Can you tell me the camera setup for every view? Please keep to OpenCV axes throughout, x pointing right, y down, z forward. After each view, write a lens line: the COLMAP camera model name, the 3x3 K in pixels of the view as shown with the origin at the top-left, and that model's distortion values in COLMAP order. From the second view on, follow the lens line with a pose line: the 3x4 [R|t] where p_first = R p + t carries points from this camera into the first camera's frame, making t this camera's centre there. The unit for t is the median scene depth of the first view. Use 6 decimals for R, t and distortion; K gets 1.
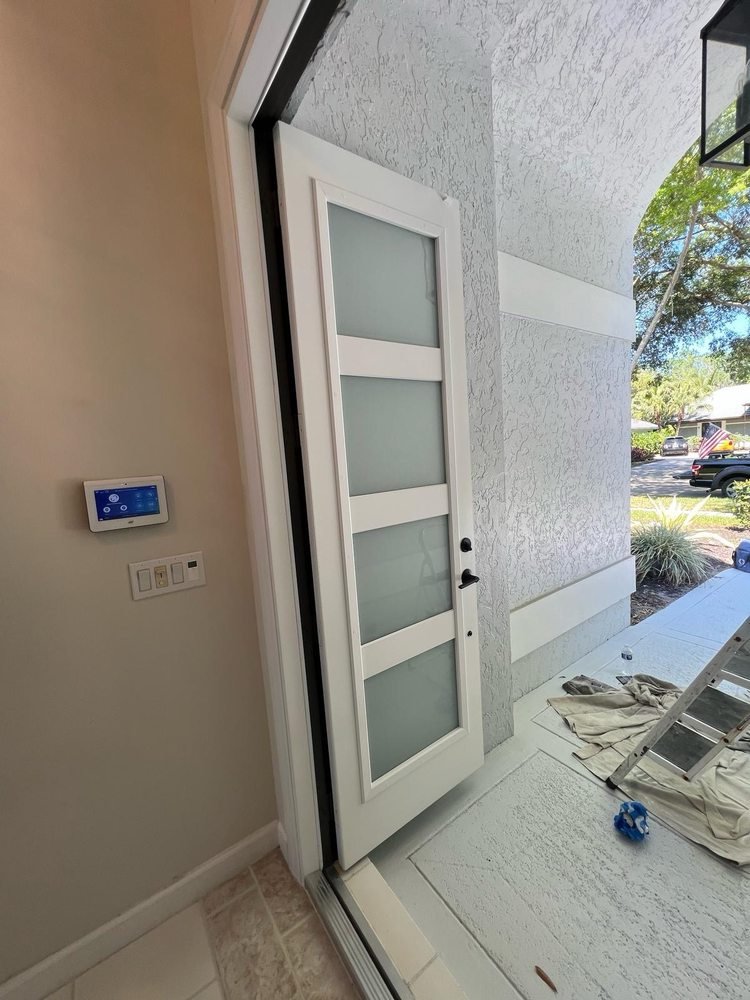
lens RADIAL K [[401.4, 0, 379.0], [0, 401.4, 500.6], [0, 0, 1]] dist [0.008026, -0.000800]
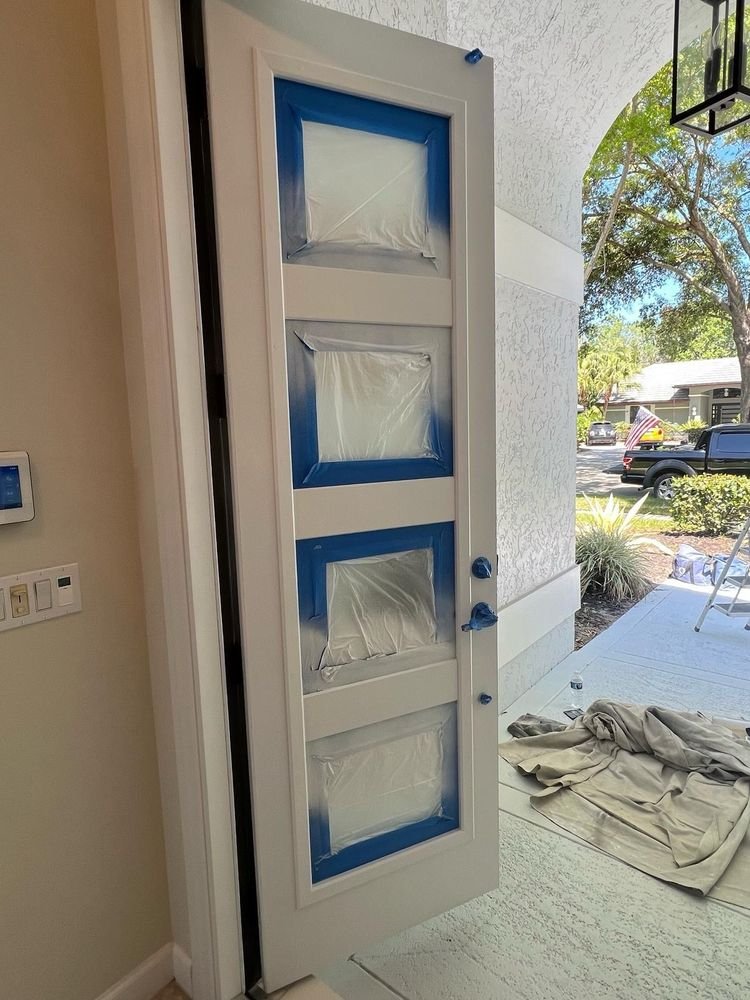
lens RADIAL K [[584.6, 0, 373.2], [0, 584.6, 499.1], [0, 0, 1]] dist [0.004810, 0.003323]
pose [[0.964991, 0.004878, 0.262237, -0.105183], [-0.004376, 0.999987, -0.002496, 0.008202], [-0.262246, 0.001261, 0.965000, -0.050973]]
